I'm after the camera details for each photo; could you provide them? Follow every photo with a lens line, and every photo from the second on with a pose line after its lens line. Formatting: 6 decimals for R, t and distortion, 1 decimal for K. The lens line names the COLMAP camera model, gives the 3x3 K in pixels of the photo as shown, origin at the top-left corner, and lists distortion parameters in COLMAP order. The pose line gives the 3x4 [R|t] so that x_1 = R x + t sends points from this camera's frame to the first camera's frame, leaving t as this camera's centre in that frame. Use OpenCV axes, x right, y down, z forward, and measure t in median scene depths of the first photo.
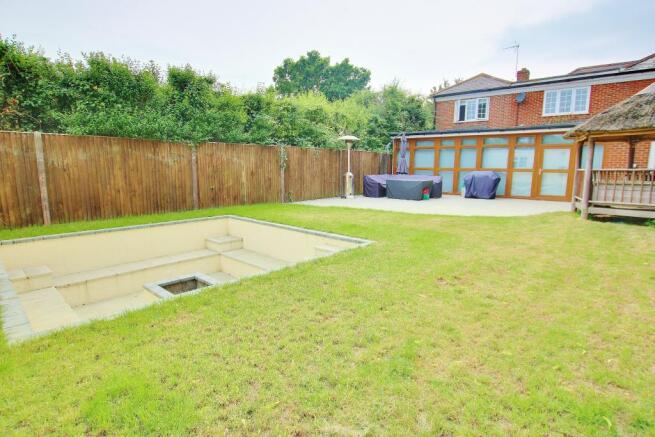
lens RADIAL K [[337.4, 0, 328.8], [0, 337.4, 218.0], [0, 0, 1]] dist [-0.021611, 0.000251]
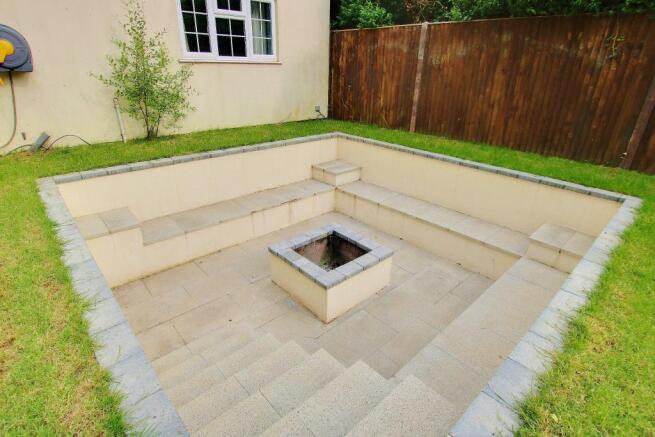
lens RADIAL K [[337.4, 0, 328.8], [0, 337.4, 218.0], [0, 0, 1]] dist [-0.021611, 0.000251]
pose [[-0.091627, 0.408333, -0.908223, 0.140202], [-0.166606, 0.892917, 0.418260, -0.120842], [0.981757, 0.189639, -0.013784, 0.824131]]
